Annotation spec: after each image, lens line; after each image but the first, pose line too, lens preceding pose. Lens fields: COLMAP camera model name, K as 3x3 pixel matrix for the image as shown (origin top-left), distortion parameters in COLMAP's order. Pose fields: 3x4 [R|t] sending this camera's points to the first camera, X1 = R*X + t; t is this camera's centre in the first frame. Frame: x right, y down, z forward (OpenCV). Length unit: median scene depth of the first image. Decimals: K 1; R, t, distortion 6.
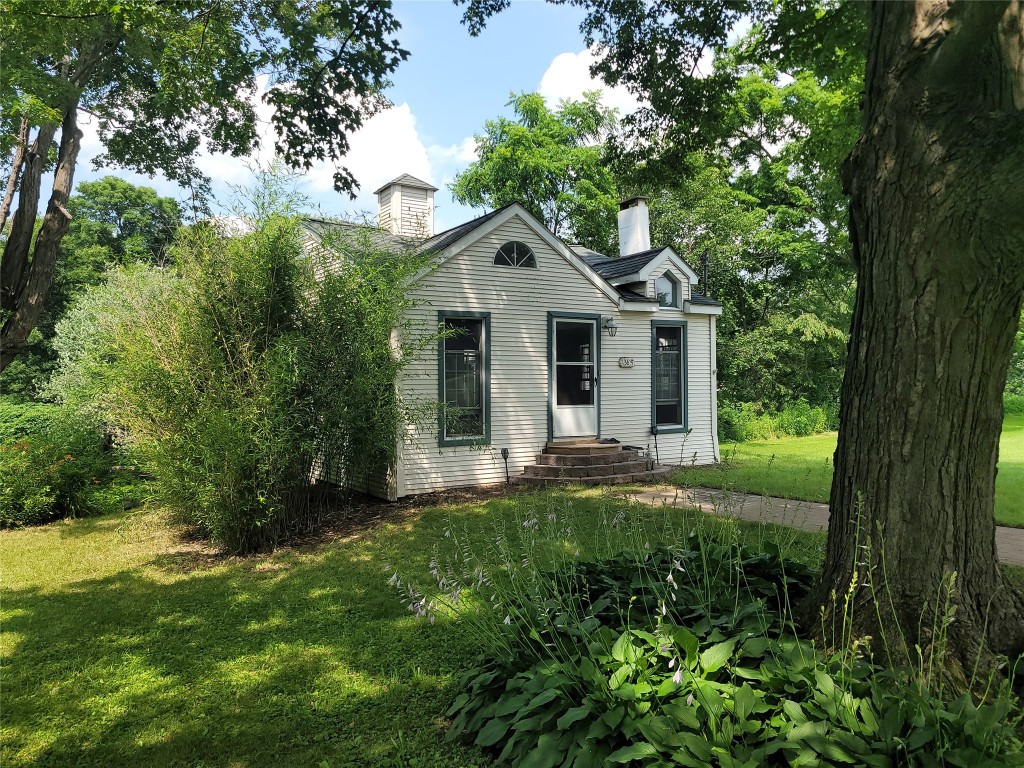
lens RADIAL K [[765.6, 0, 517.3], [0, 765.6, 378.2], [0, 0, 1]] dist [0.065672, -0.047717]
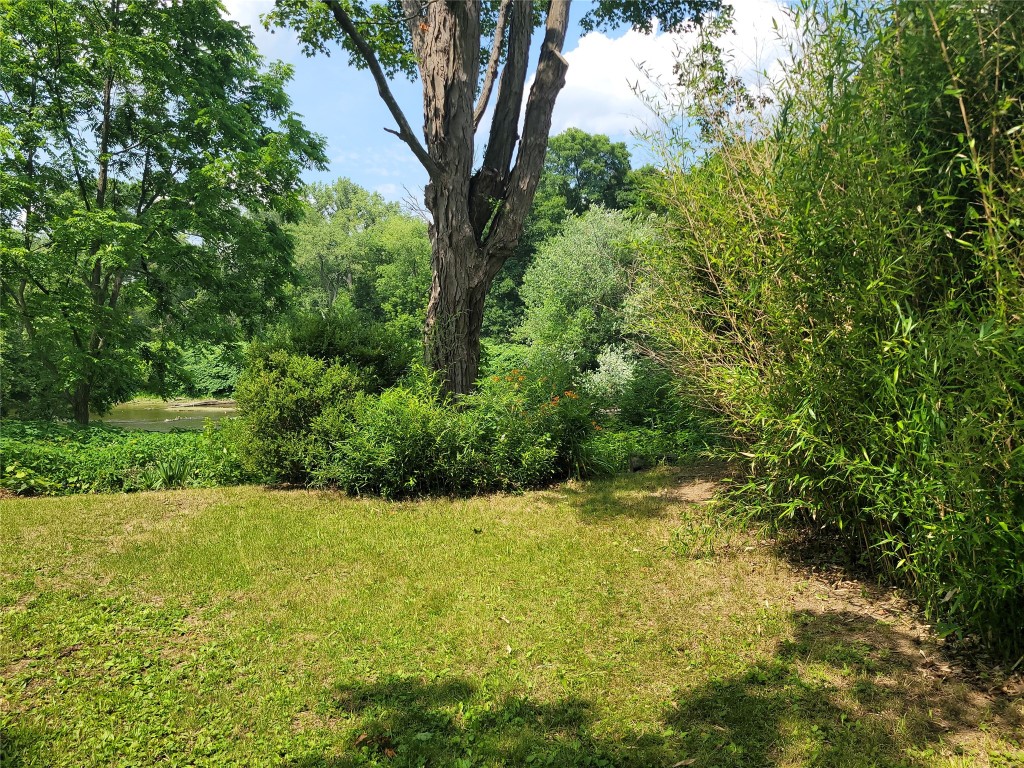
lens RADIAL K [[765.6, 0, 517.3], [0, 765.6, 378.2], [0, 0, 1]] dist [0.065672, -0.047717]
pose [[0.854989, 0.027396, -0.517921, -0.163911], [0.009926, 0.997557, 0.069153, 0.024660], [0.518551, -0.064266, 0.852628, 0.242603]]
